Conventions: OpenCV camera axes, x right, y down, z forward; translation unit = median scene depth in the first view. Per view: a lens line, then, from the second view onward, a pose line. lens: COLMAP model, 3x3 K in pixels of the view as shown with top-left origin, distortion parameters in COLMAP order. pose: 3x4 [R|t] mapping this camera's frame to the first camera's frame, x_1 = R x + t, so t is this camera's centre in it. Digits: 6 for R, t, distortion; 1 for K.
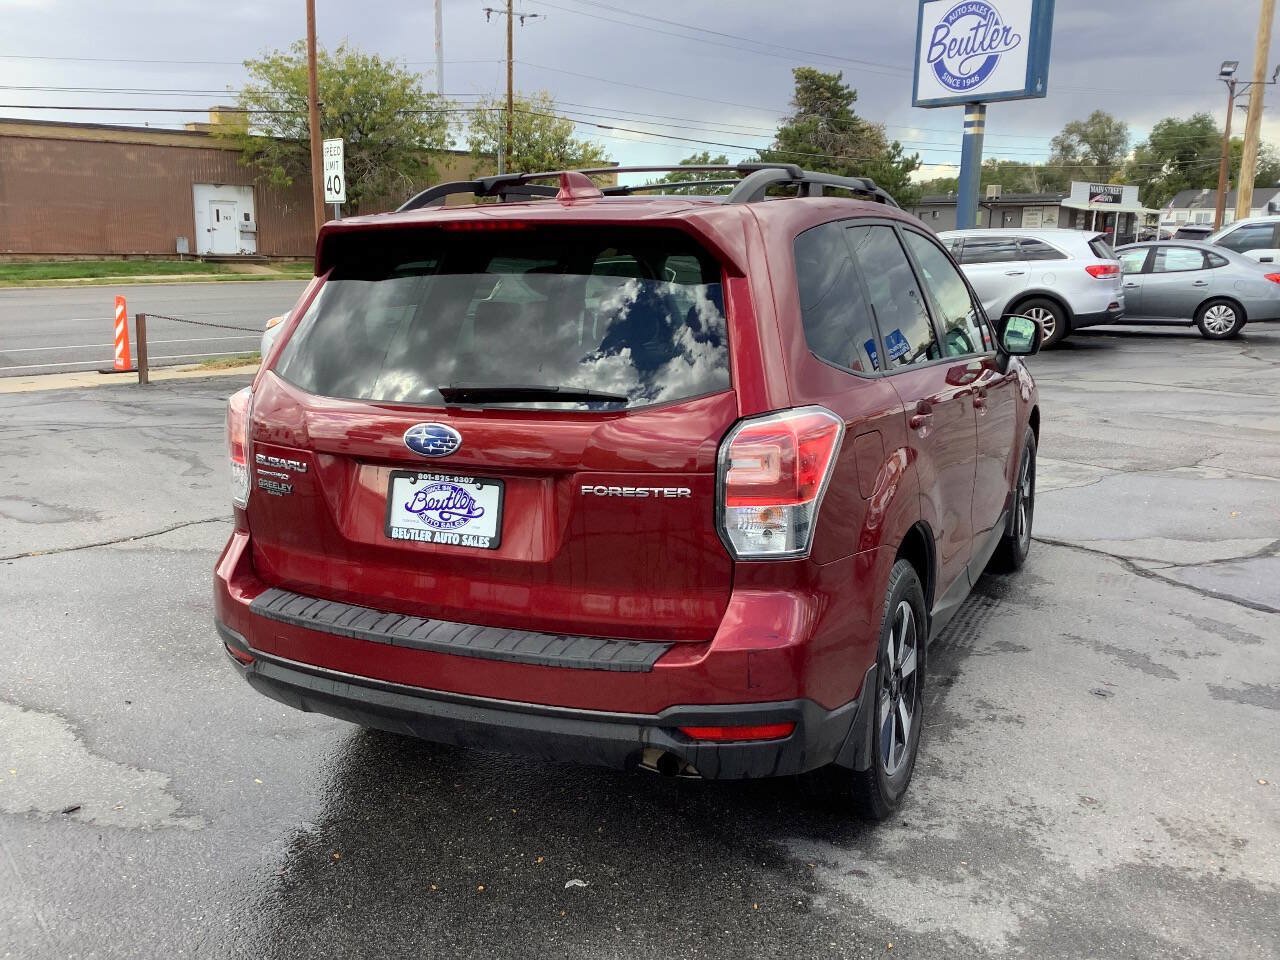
lens RADIAL K [[1141.9, 0, 632.1], [0, 1141.9, 471.9], [0, 0, 1]] dist [0.079826, -0.128474]
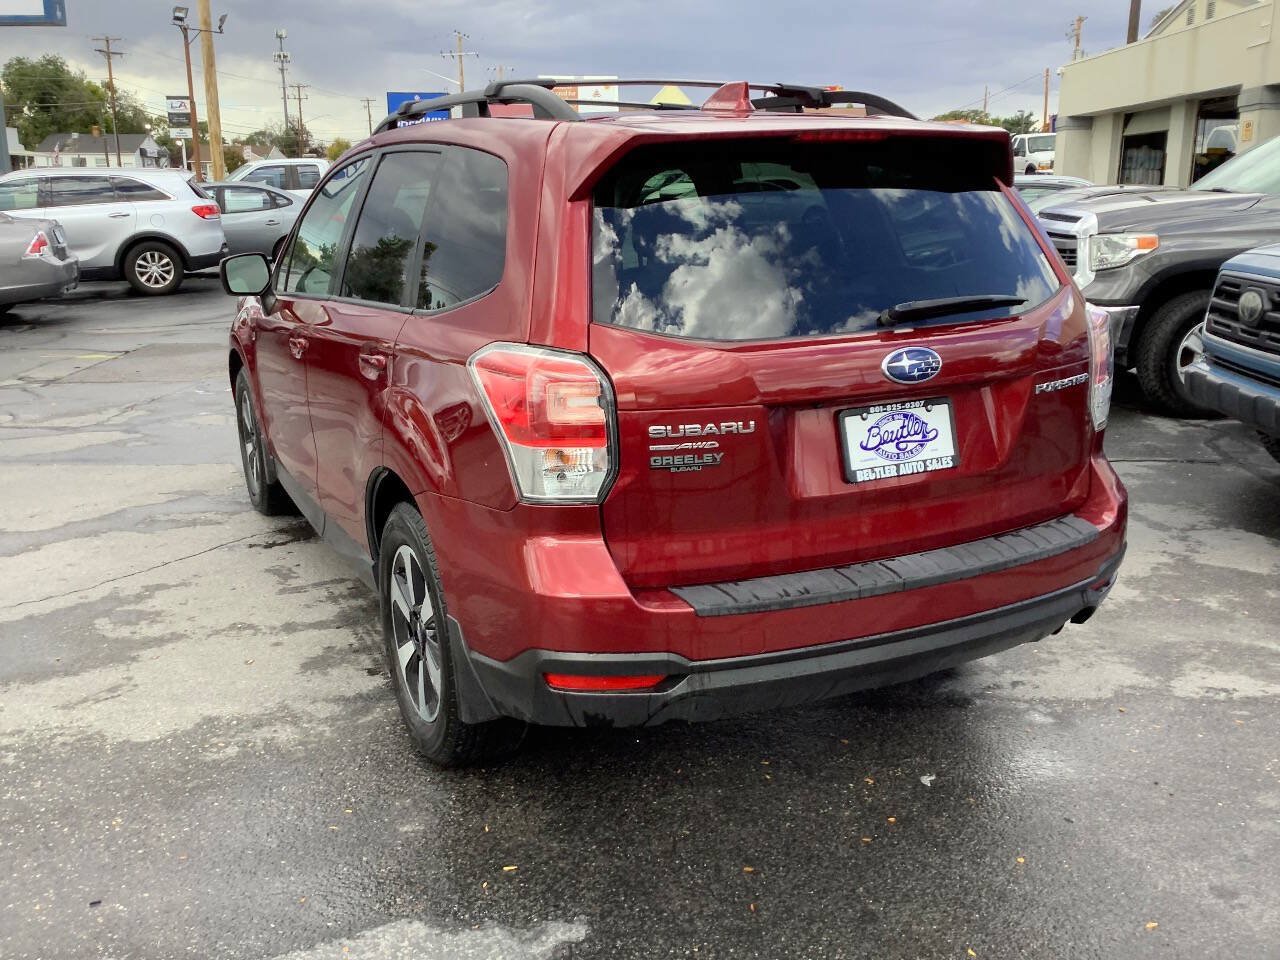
lens RADIAL K [[1141.9, 0, 632.1], [0, 1141.9, 471.9], [0, 0, 1]] dist [0.079826, -0.128474]
pose [[0.629474, -0.190036, 0.753425, -0.861045], [0.155692, 0.980815, 0.117313, -0.073112], [-0.761264, 0.043457, 0.646984, 0.464832]]
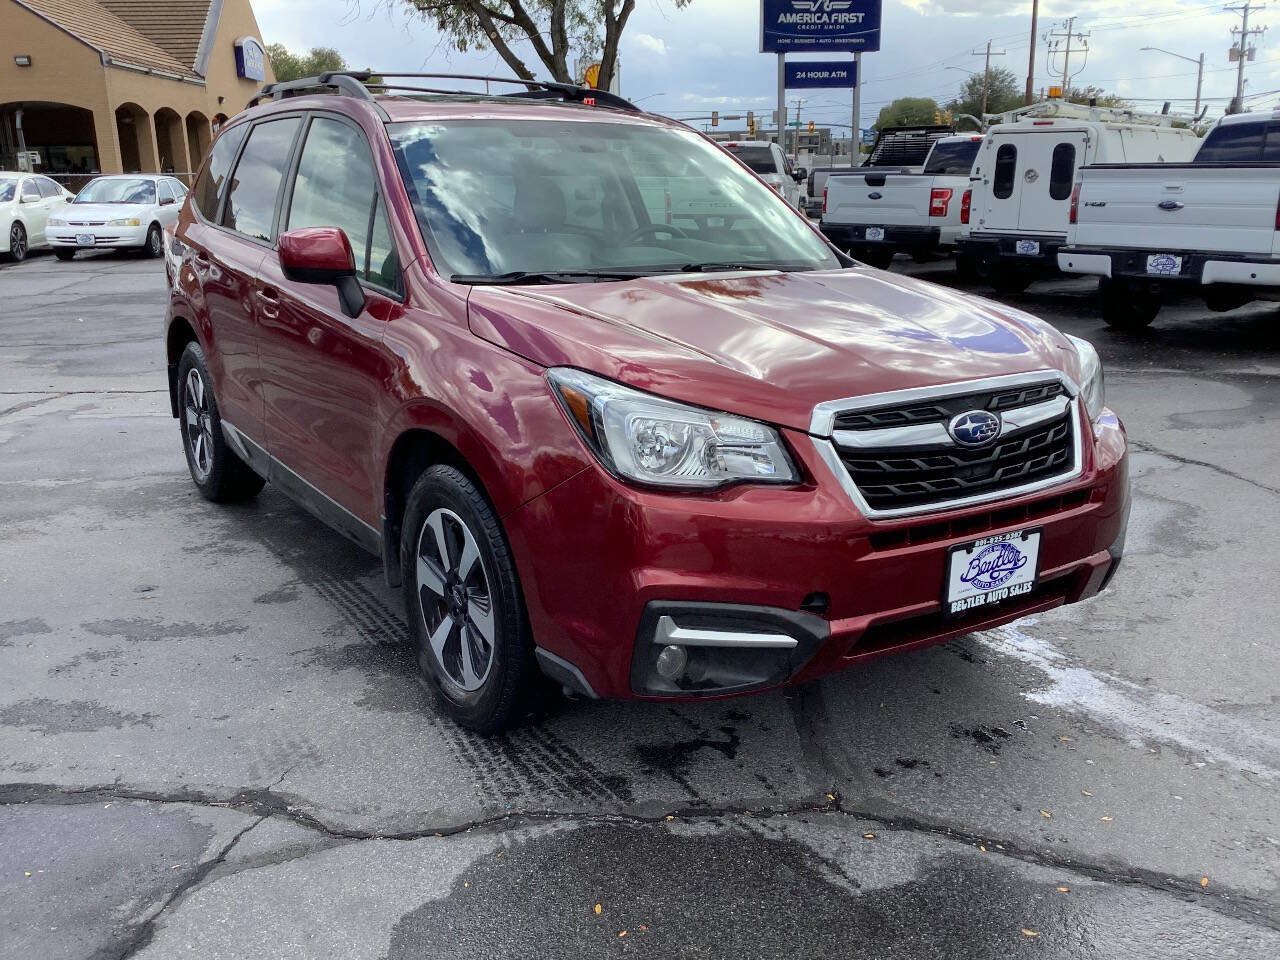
lens RADIAL K [[1145.7, 0, 637.8], [0, 1145.7, 476.5], [0, 0, 1]] dist [0.095290, -0.148433]
pose [[-0.514639, 0.225925, -0.827106, 1.269646], [-0.162160, 0.921603, 0.352635, -0.409745], [0.841933, 0.315603, -0.437657, 2.250465]]
